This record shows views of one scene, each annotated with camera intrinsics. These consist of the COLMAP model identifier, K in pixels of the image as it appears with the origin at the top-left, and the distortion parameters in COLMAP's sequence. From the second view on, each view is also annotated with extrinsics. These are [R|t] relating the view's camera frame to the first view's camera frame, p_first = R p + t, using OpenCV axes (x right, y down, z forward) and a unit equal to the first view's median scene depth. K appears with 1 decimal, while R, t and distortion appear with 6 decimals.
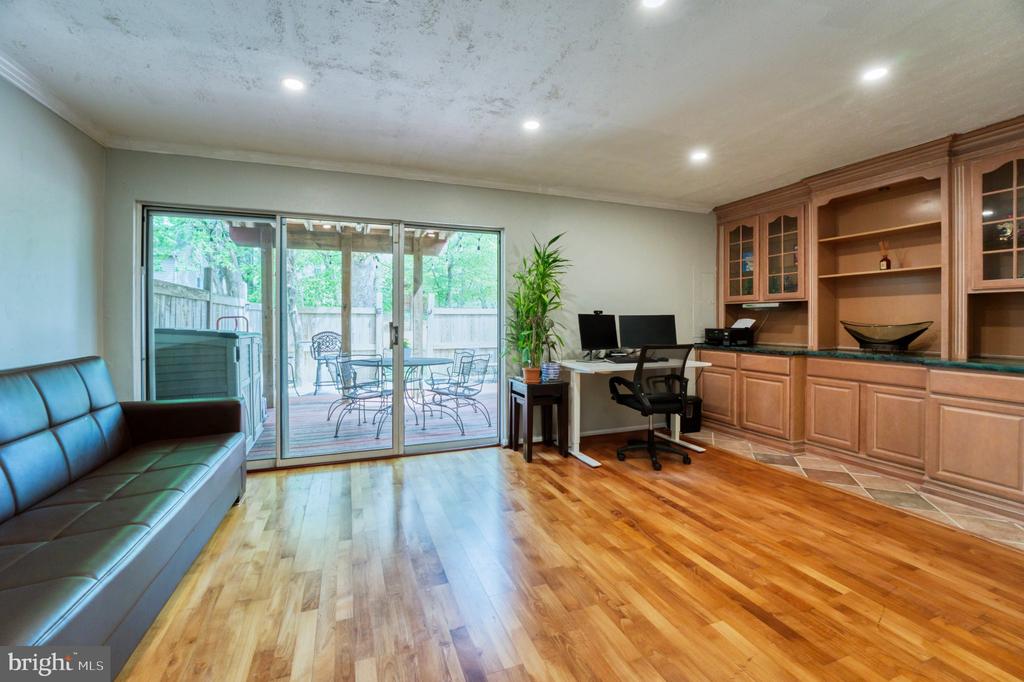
lens RADIAL K [[408.4, 0, 515.8], [0, 408.4, 318.7], [0, 0, 1]] dist [-0.015992, -0.000006]
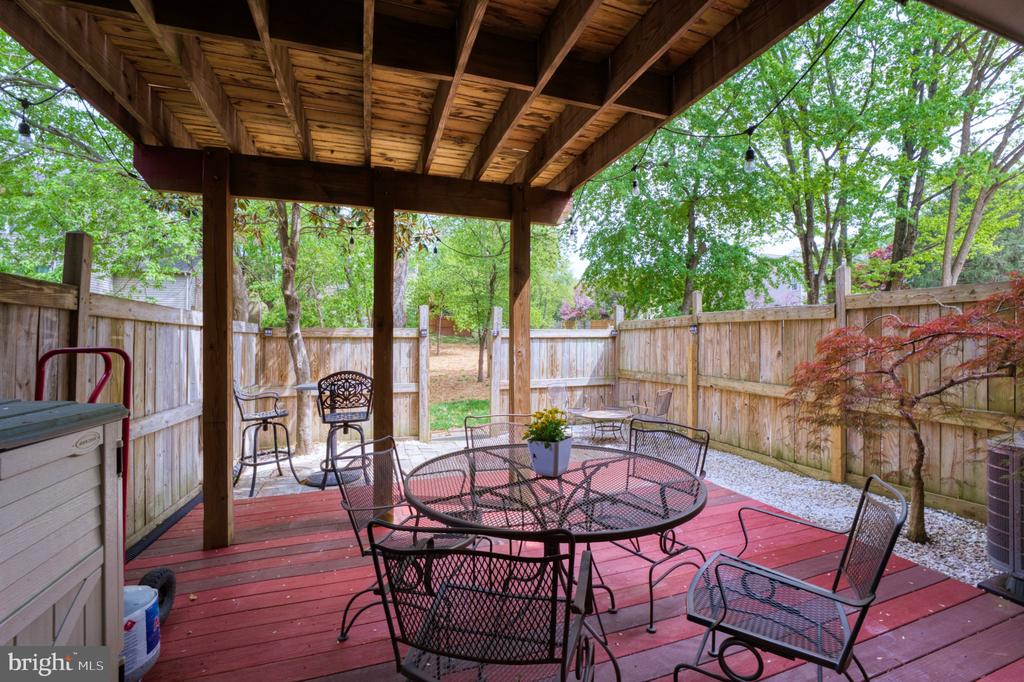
lens RADIAL K [[413.3, 0, 512.0], [0, 413.3, 341.0], [0, 0, 1]] dist [-0.015071, 0.000136]
pose [[0.998072, -0.003129, -0.061986, -0.220754], [0.003122, 0.999995, -0.000205, -0.009416], [0.061986, 0.000011, 0.998077, 0.497516]]
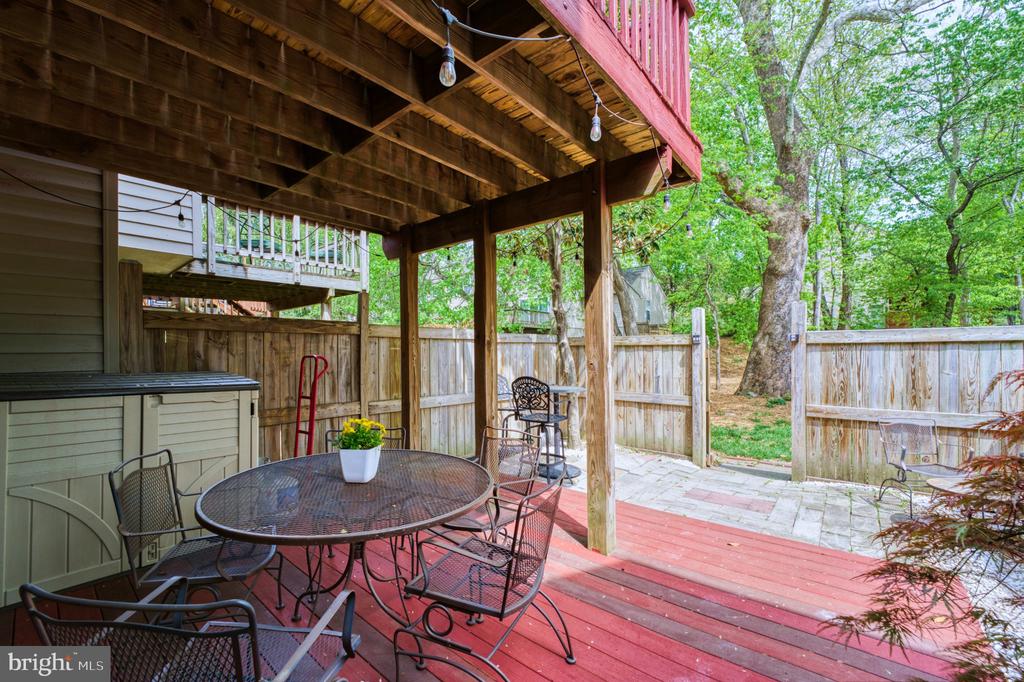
lens RADIAL K [[413.3, 0, 512.0], [0, 413.3, 341.0], [0, 0, 1]] dist [-0.015071, 0.000136]
pose [[0.479439, -0.020397, -0.877338, 0.095236], [0.006807, 0.999786, -0.019524, -0.012341], [0.877549, 0.003388, 0.479475, 0.732084]]
